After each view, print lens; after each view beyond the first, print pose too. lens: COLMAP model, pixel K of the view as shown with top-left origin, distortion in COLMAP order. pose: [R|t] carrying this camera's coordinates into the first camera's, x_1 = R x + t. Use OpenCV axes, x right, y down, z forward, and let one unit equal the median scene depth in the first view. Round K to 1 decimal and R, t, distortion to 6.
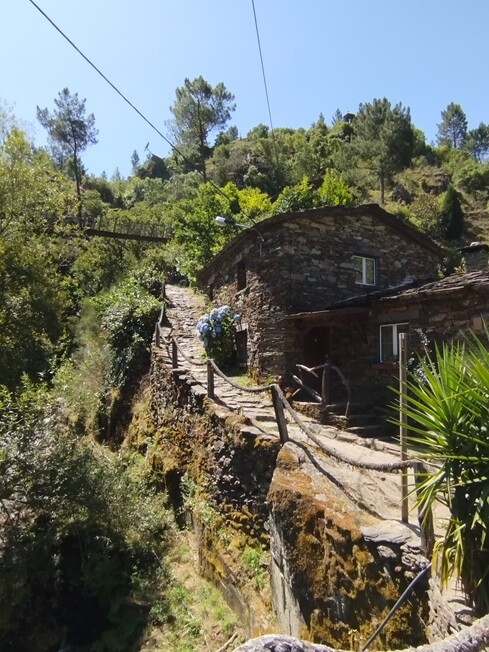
lens RADIAL K [[465.8, 0, 240.8], [0, 465.8, 327.8], [0, 0, 1]] dist [-0.057522, 0.000170]
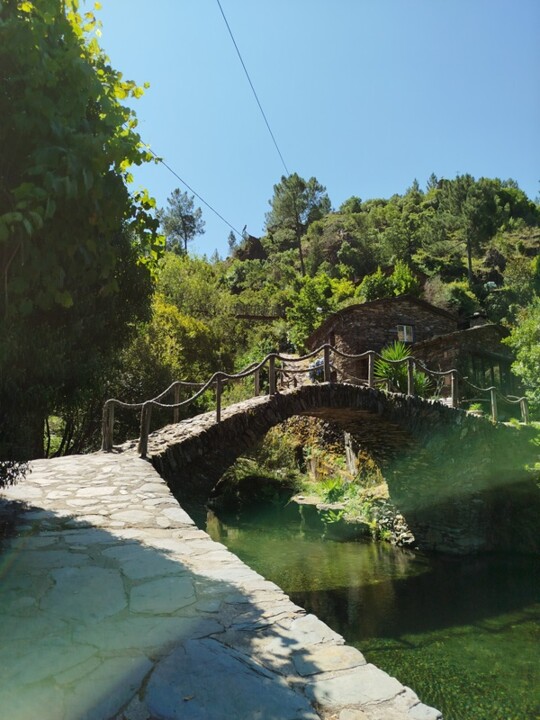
lens RADIAL K [[504.3, 0, 271.2], [0, 504.3, 359.0], [0, 0, 1]] dist [0.010238, -0.000657]
pose [[0.990096, -0.036981, -0.135431, 0.005305], [0.024042, 0.995095, -0.095959, 0.026552], [0.138316, 0.091753, 0.986129, -0.172578]]
